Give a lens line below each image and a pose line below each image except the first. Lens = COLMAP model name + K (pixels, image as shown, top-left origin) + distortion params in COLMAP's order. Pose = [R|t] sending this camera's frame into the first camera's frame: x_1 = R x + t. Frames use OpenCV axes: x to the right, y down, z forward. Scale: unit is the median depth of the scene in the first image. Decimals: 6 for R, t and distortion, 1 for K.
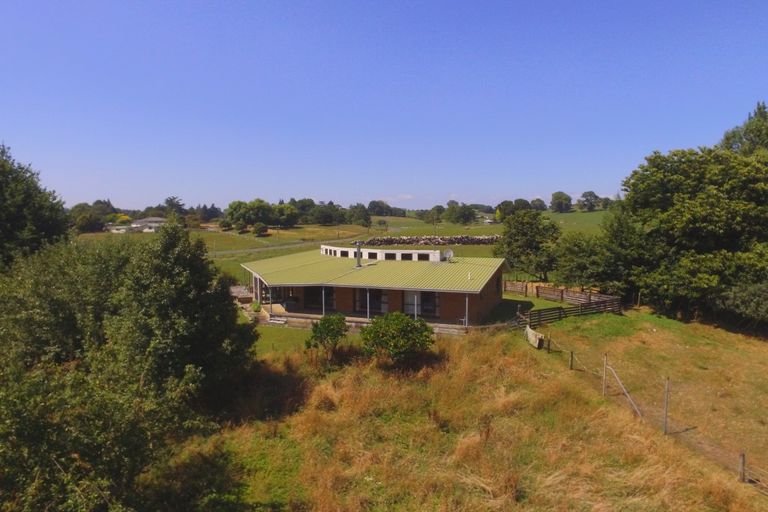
lens RADIAL K [[521.4, 0, 393.7], [0, 521.4, 270.7], [0, 0, 1]] dist [-0.116052, 0.095894]
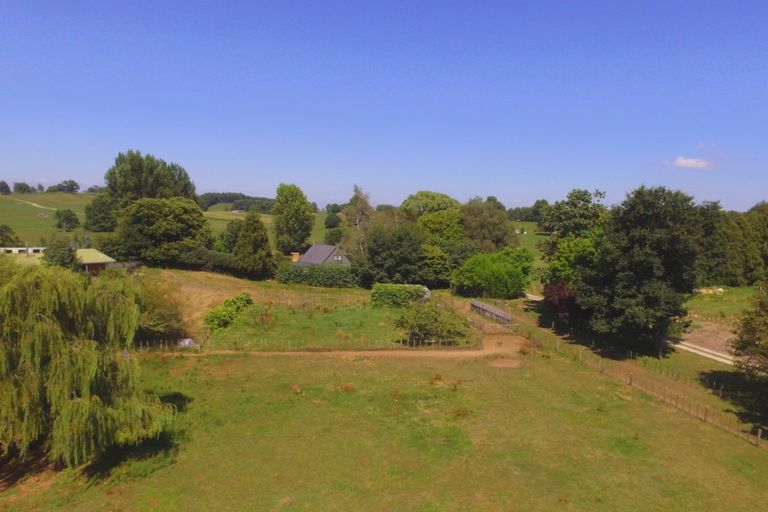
lens RADIAL K [[521.4, 0, 393.9], [0, 521.4, 253.4], [0, 0, 1]] dist [-0.116052, 0.095894]
pose [[0.298195, -0.059765, 0.952632, -1.317735], [0.068276, 0.996817, 0.041165, -0.005066], [-0.952060, 0.052767, 0.301327, -0.766090]]
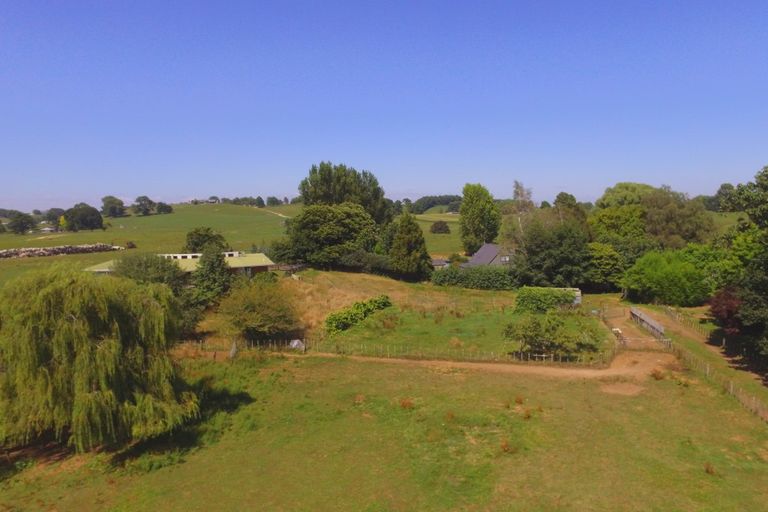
lens RADIAL K [[521.4, 0, 395.5], [0, 521.4, 252.6], [0, 0, 1]] dist [-0.116052, 0.095894]
pose [[0.658323, -0.066070, 0.749830, -1.090592], [0.093668, 0.995588, 0.005487, 0.016741], [-0.746885, 0.066623, 0.661608, -0.967889]]
